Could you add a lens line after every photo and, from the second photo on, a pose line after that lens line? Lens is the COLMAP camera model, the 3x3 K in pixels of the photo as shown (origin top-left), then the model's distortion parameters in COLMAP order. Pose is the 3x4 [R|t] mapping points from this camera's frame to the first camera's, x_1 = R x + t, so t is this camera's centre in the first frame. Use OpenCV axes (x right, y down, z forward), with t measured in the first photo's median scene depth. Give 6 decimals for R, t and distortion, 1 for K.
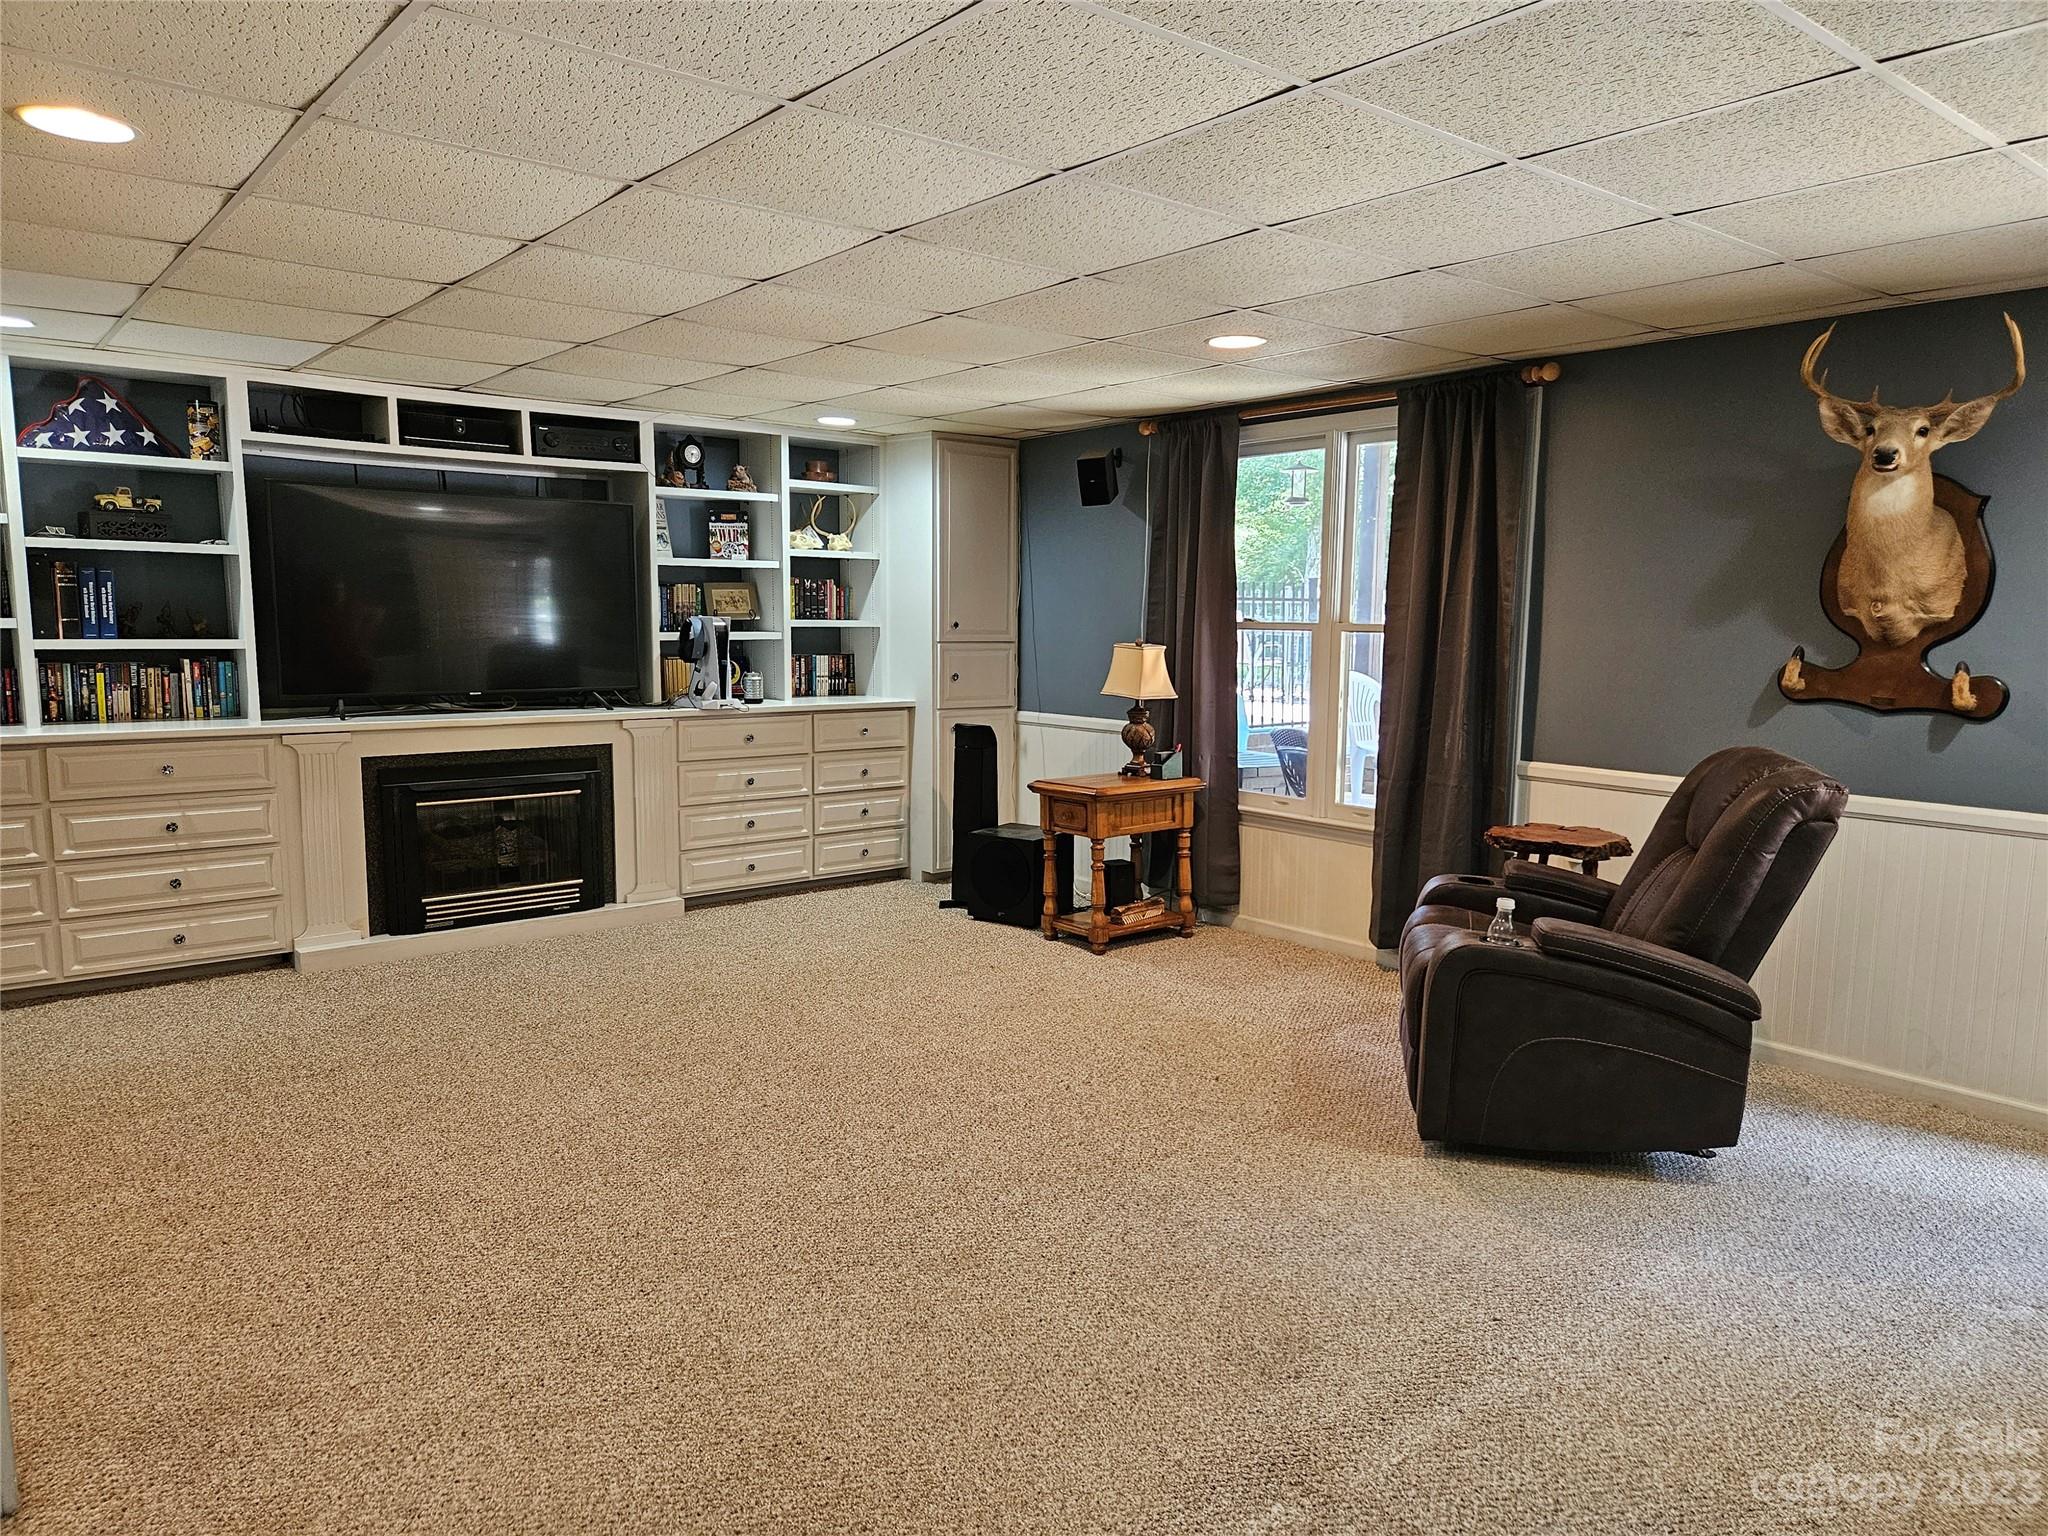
lens RADIAL K [[1345.8, 0, 1017.3], [0, 1345.8, 811.3], [0, 0, 1]] dist [0.085934, -0.065583]
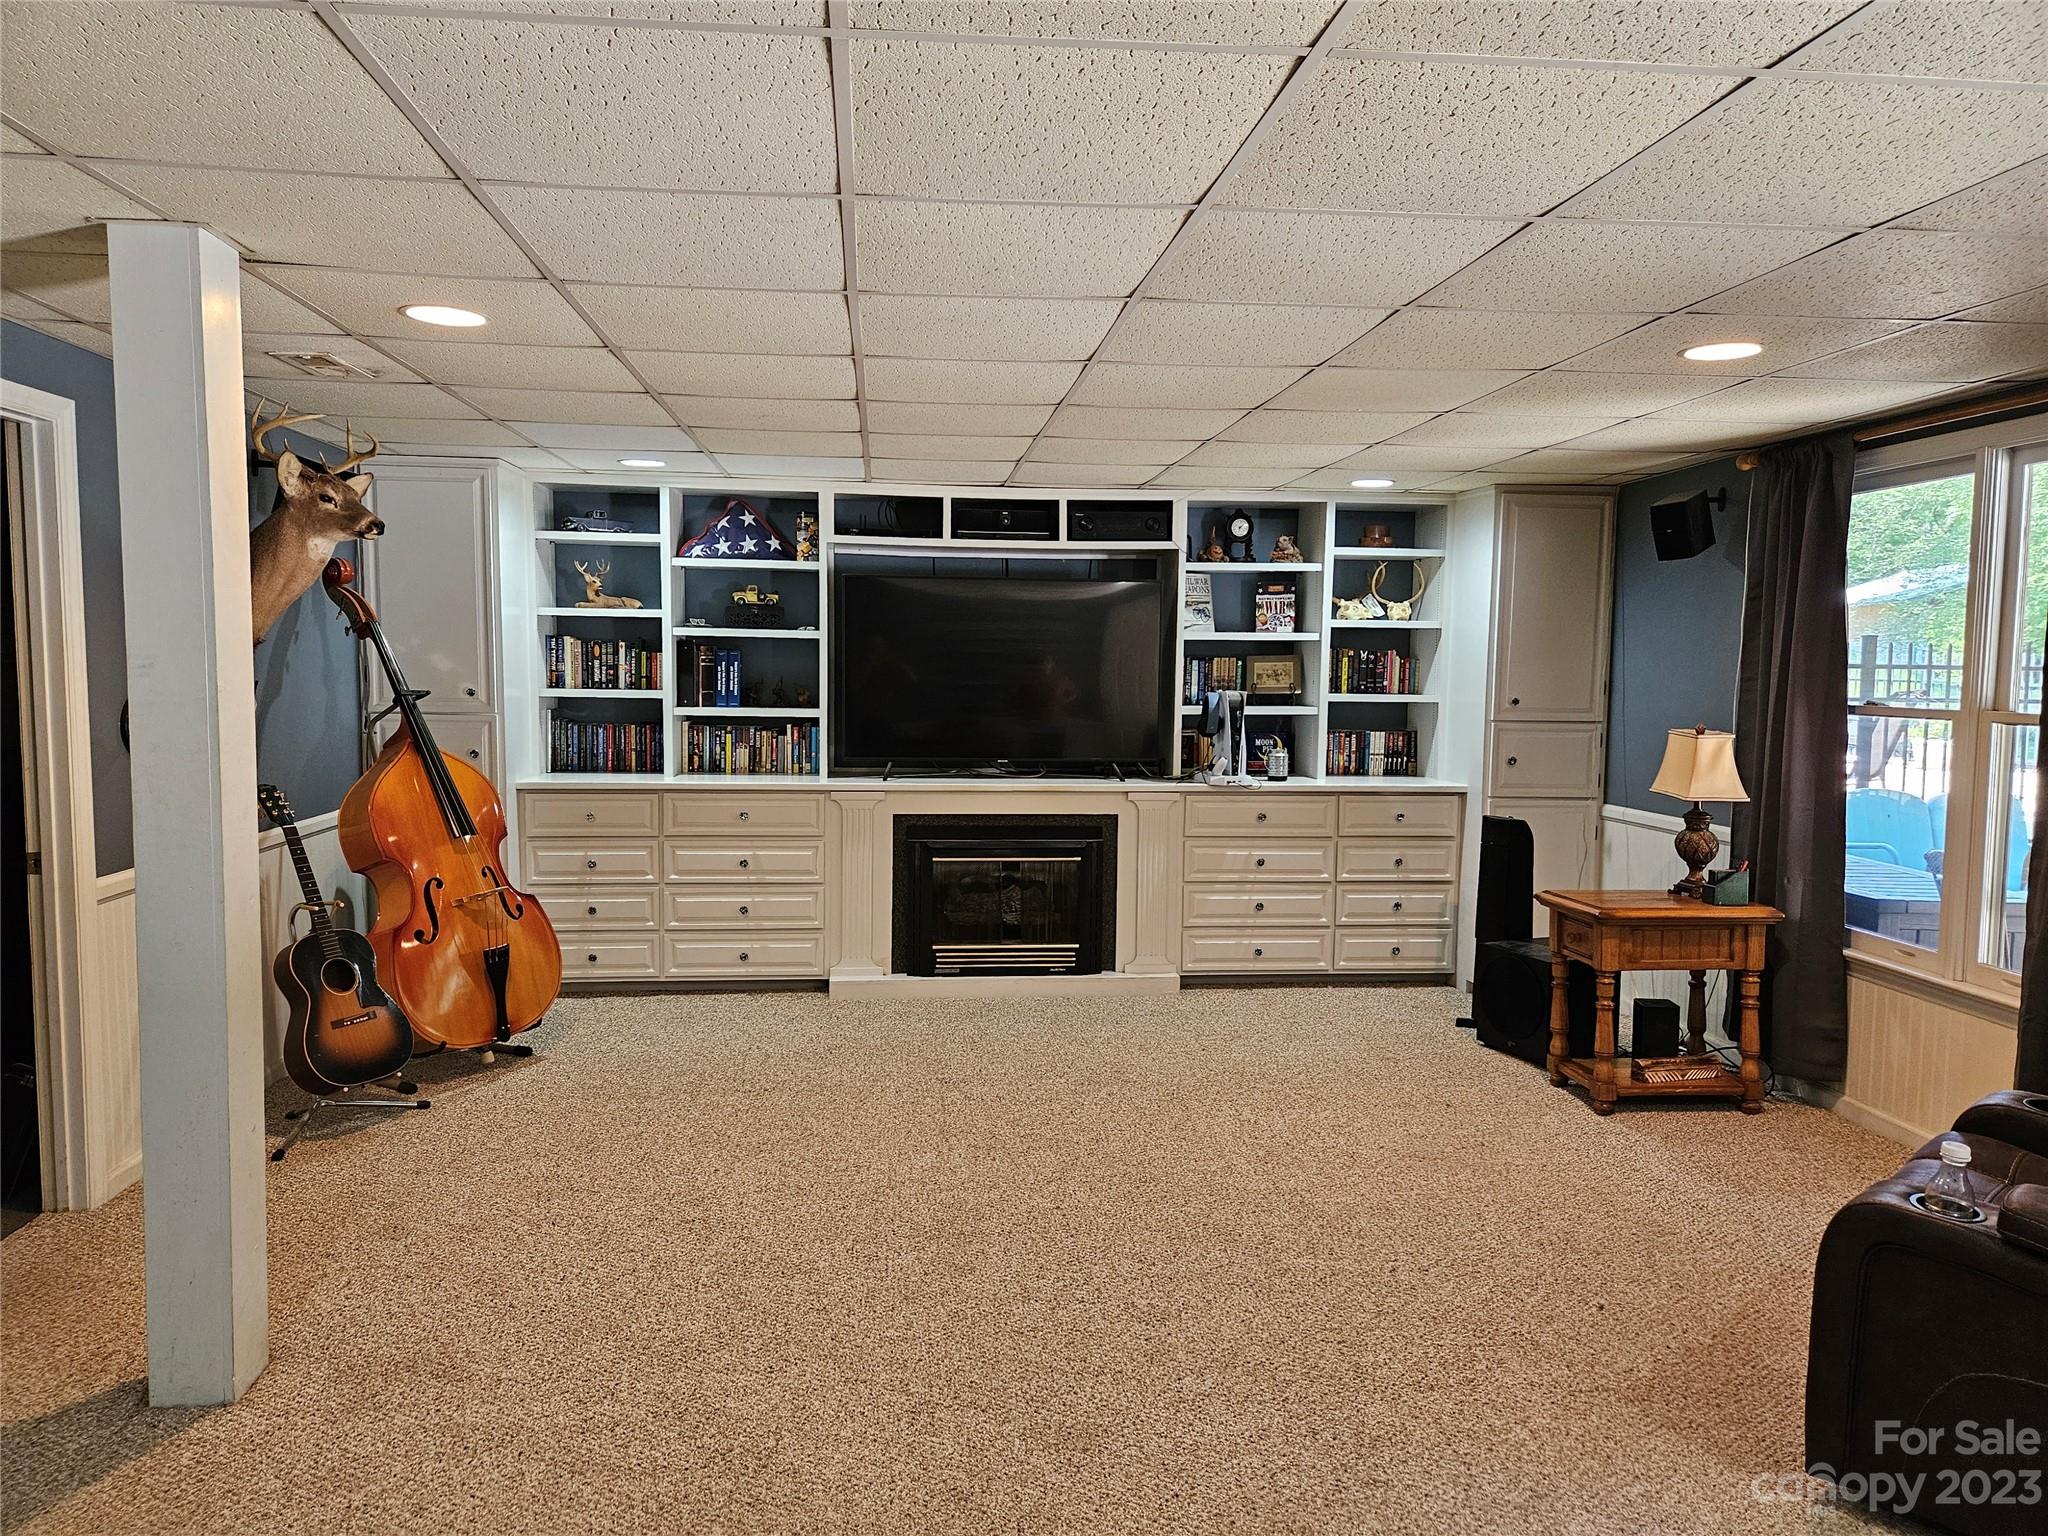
lens RADIAL K [[1356.7, 0, 1011.1], [0, 1356.7, 796.8], [0, 0, 1]] dist [0.073787, -0.060684]
pose [[0.834728, 0.055214, -0.547887, 0.193913], [-0.086545, 0.995750, -0.031507, -0.024402], [0.543819, 0.073717, 0.835959, 0.103954]]
